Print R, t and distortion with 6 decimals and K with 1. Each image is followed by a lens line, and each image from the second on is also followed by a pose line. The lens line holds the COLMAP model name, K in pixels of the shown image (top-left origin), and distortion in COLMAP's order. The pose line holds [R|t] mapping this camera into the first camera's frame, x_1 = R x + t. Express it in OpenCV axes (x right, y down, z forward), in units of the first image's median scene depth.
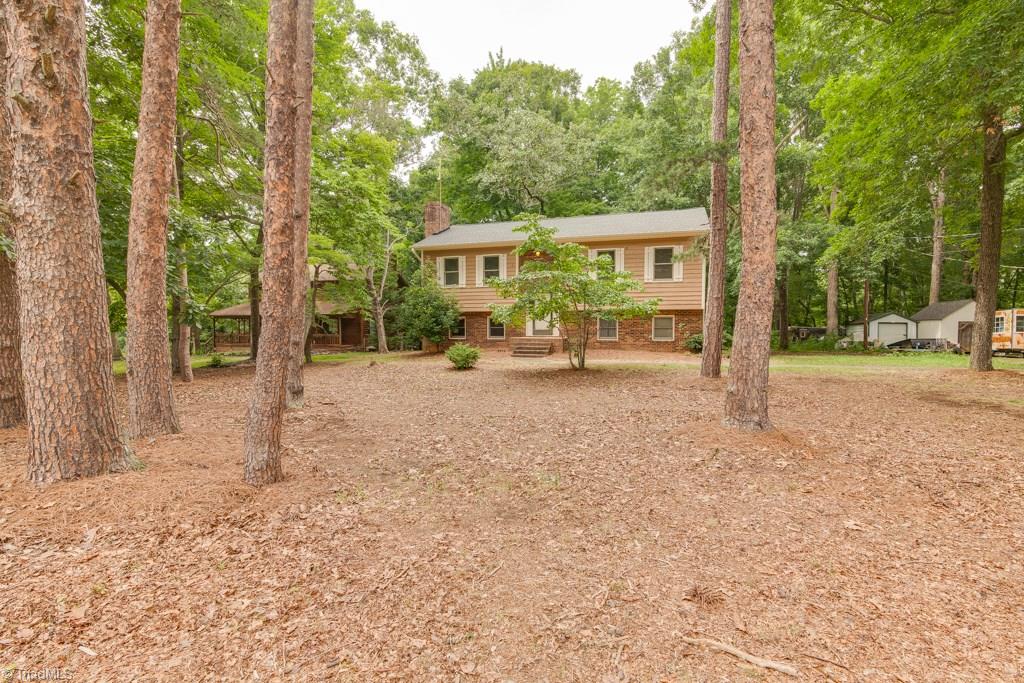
lens RADIAL K [[472.7, 0, 510.6], [0, 472.7, 345.5], [0, 0, 1]] dist [-0.016380, -0.003251]
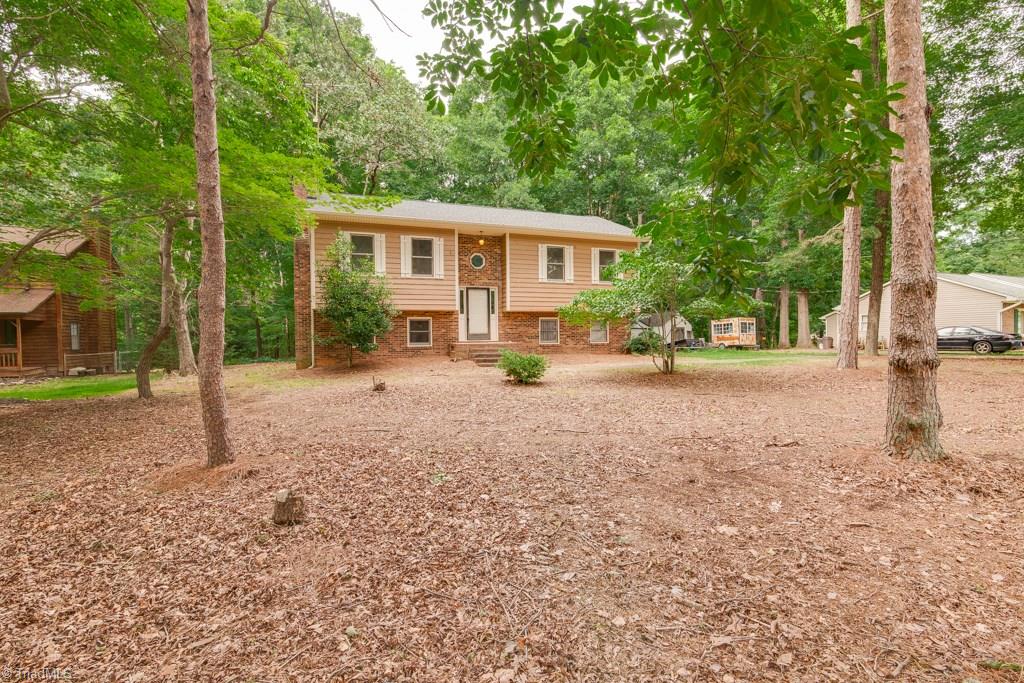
lens RADIAL K [[472.7, 0, 512.2], [0, 472.7, 338.6], [0, 0, 1]] dist [-0.016380, -0.003251]
pose [[0.774394, -0.012499, 0.632580, -0.432106], [0.035415, 0.999094, -0.023613, -0.002573], [-0.631711, 0.040688, 0.774135, 0.328442]]
